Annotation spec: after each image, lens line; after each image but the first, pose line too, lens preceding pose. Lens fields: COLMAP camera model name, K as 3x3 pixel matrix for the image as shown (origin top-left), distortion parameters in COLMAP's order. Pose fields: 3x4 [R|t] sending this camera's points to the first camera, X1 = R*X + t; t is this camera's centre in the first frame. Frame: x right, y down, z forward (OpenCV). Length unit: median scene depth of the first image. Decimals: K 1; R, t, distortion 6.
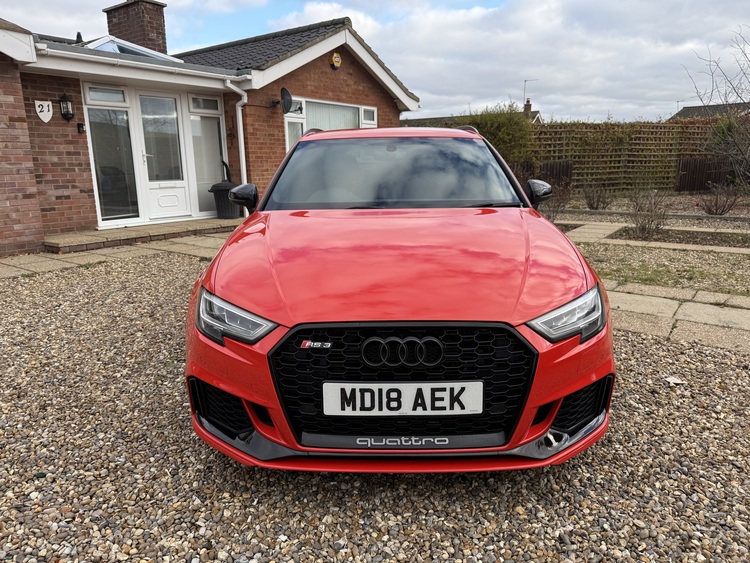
lens RADIAL K [[530.1, 0, 373.3], [0, 530.1, 282.1], [0, 0, 1]] dist [0.029800, -0.033755]
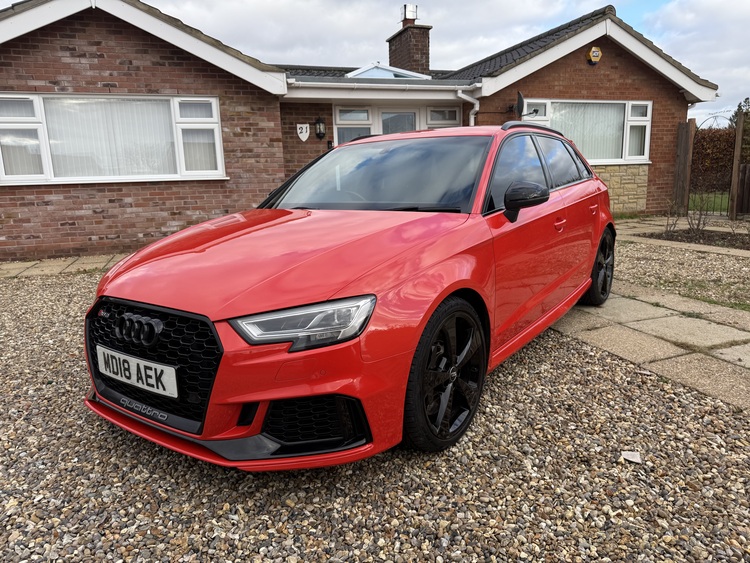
lens RADIAL K [[530.1, 0, 375.7], [0, 530.1, 282.0], [0, 0, 1]] dist [0.029800, -0.033755]
pose [[0.820620, 0.097425, -0.563109, 0.204123], [-0.104853, 0.994302, 0.019225, -0.008877], [0.561773, 0.043268, 0.826159, 0.060090]]
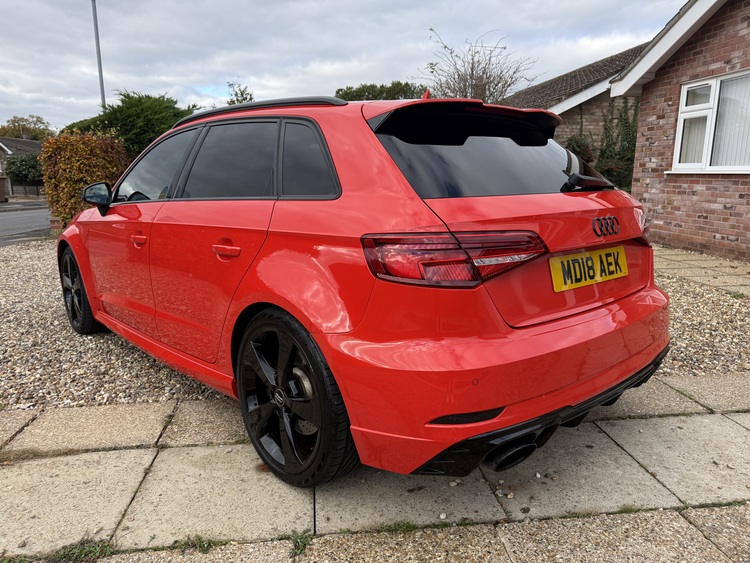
lens RADIAL K [[530.1, 0, 371.7], [0, 530.1, 281.7], [0, 0, 1]] dist [0.029800, -0.033755]
pose [[-0.730473, 0.146786, -0.666981, 0.210566], [-0.143673, 0.921744, 0.360202, -0.153649], [0.667658, 0.358945, -0.652220, 0.683835]]
